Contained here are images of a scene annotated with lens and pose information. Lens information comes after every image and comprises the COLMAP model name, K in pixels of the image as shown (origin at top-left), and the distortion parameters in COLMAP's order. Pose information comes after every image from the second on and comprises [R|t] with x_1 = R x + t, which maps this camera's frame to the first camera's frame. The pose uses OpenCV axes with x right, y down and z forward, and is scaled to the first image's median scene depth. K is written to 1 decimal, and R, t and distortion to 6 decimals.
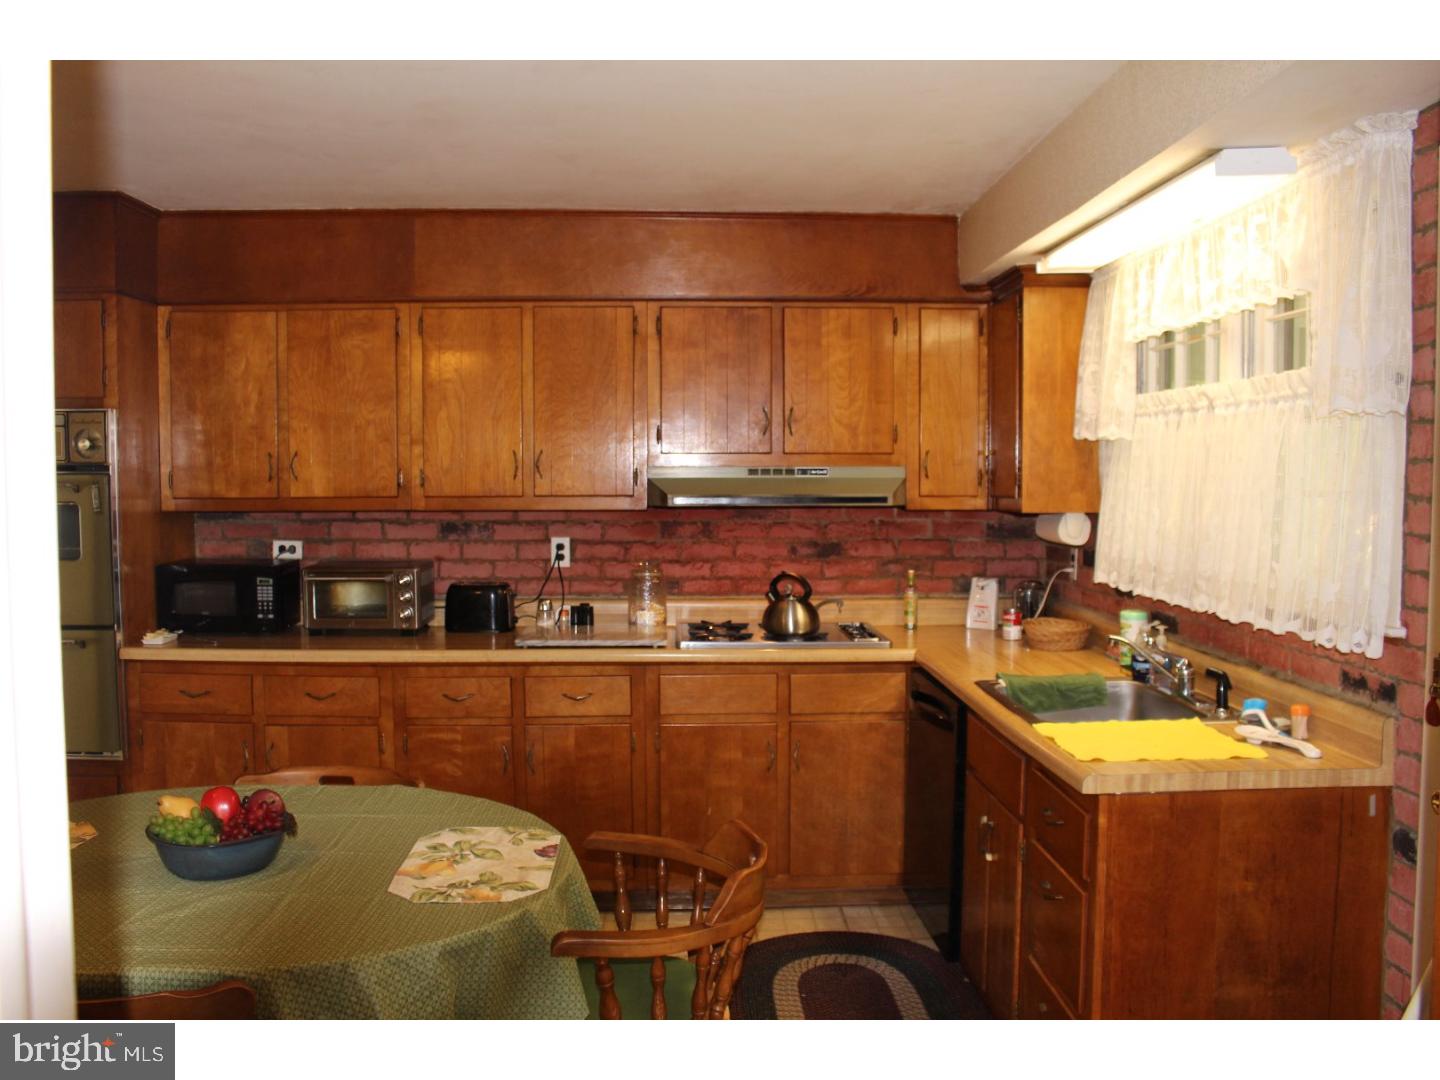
lens RADIAL K [[1205.2, 0, 709.8], [0, 1205.2, 540.1], [0, 0, 1]] dist [-0.131082, 0.094023]
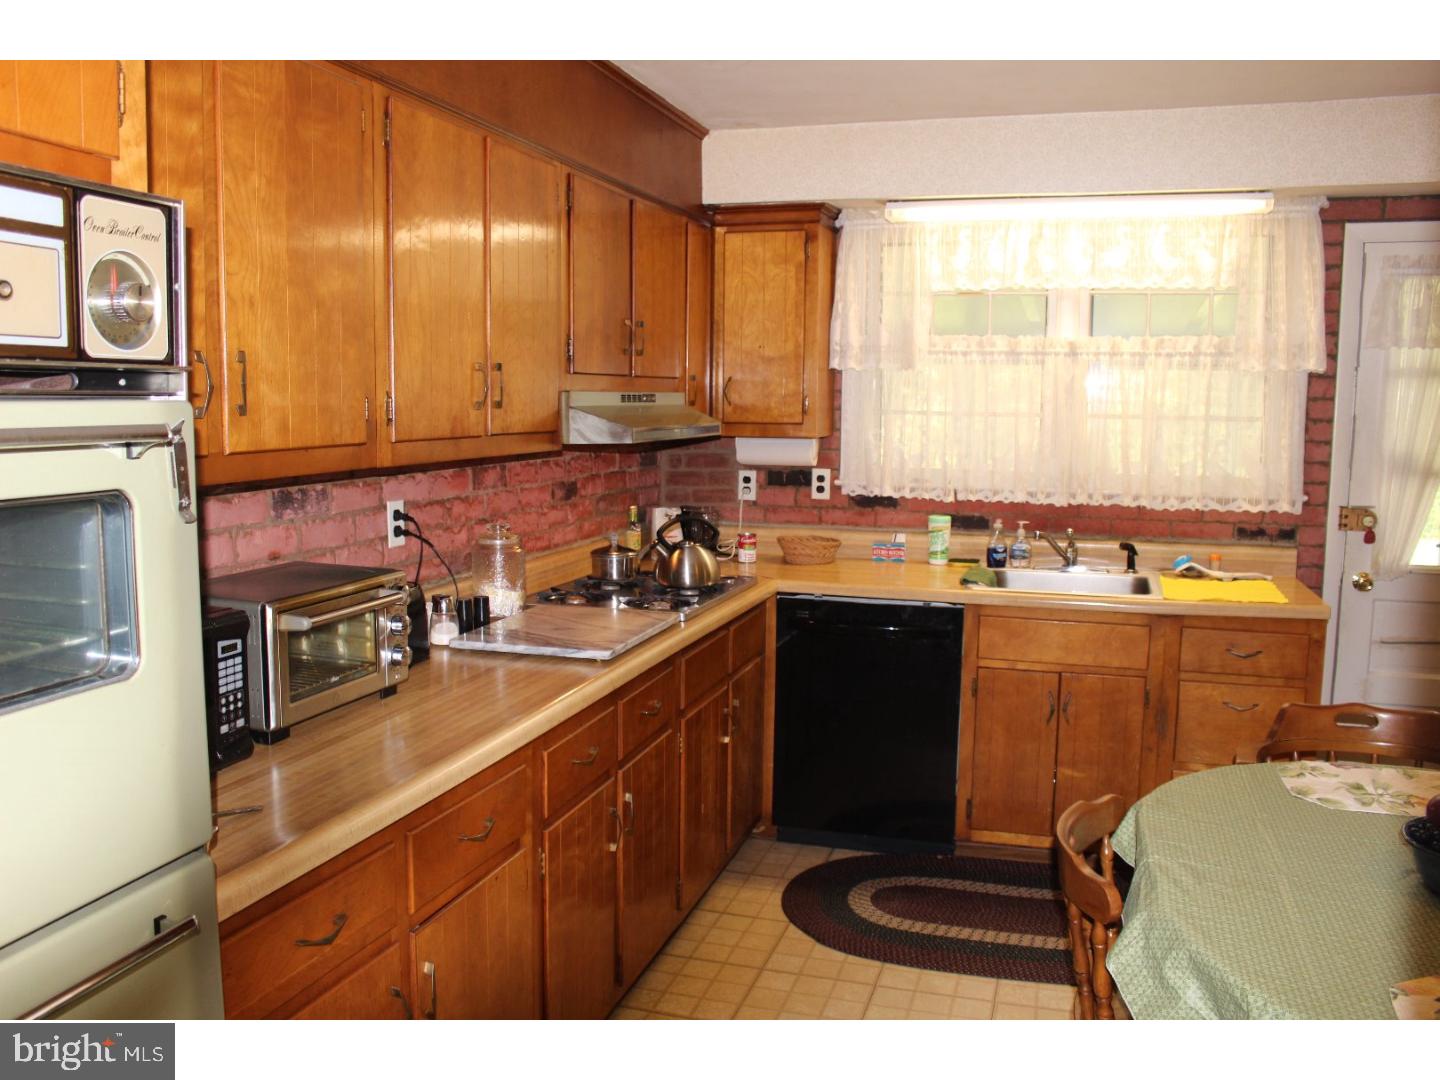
lens RADIAL K [[1205.2, 0, 712.7], [0, 1205.2, 539.0], [0, 0, 1]] dist [-0.131082, 0.094023]
pose [[0.314644, -0.108330, 0.943008, -0.725359], [0.045826, 0.994041, 0.098903, -0.040019], [-0.948103, 0.012095, 0.317733, 0.690716]]
